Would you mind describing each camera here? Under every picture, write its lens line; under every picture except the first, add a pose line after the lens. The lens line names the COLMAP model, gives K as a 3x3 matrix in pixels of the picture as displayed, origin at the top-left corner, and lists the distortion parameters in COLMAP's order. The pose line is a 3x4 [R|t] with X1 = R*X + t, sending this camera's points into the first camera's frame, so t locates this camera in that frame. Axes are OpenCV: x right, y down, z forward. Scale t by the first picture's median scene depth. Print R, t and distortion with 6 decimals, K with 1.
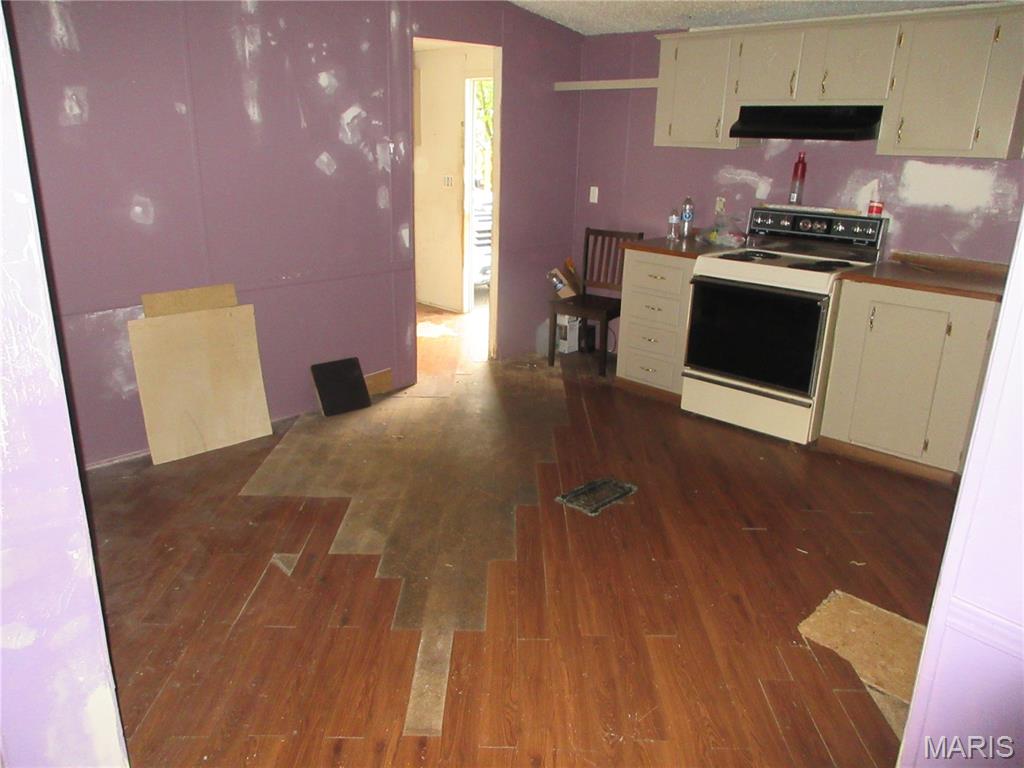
lens RADIAL K [[764.3, 0, 515.5], [0, 764.3, 383.7], [0, 0, 1]] dist [-0.001931, -0.002841]
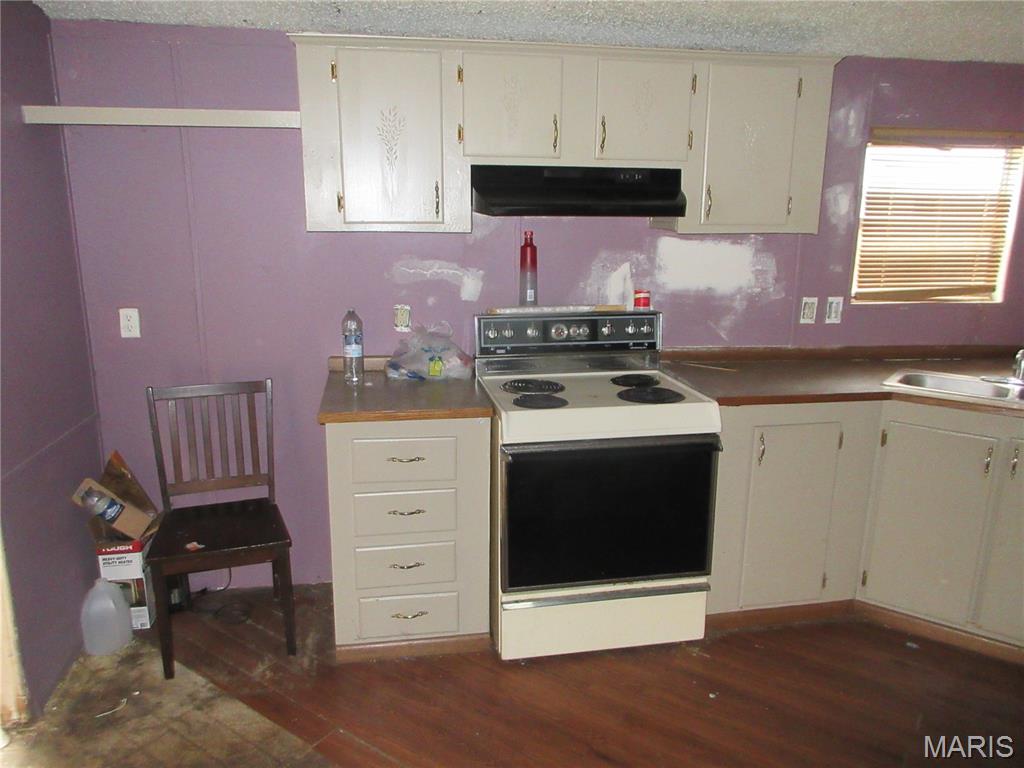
lens RADIAL K [[764.3, 0, 514.1], [0, 764.3, 384.9], [0, 0, 1]] dist [-0.001931, -0.002841]
pose [[0.568723, -0.203439, 0.796973, -0.222757], [0.259906, 0.963734, 0.060538, -0.219533], [-0.780386, 0.172709, 0.600973, 0.632615]]
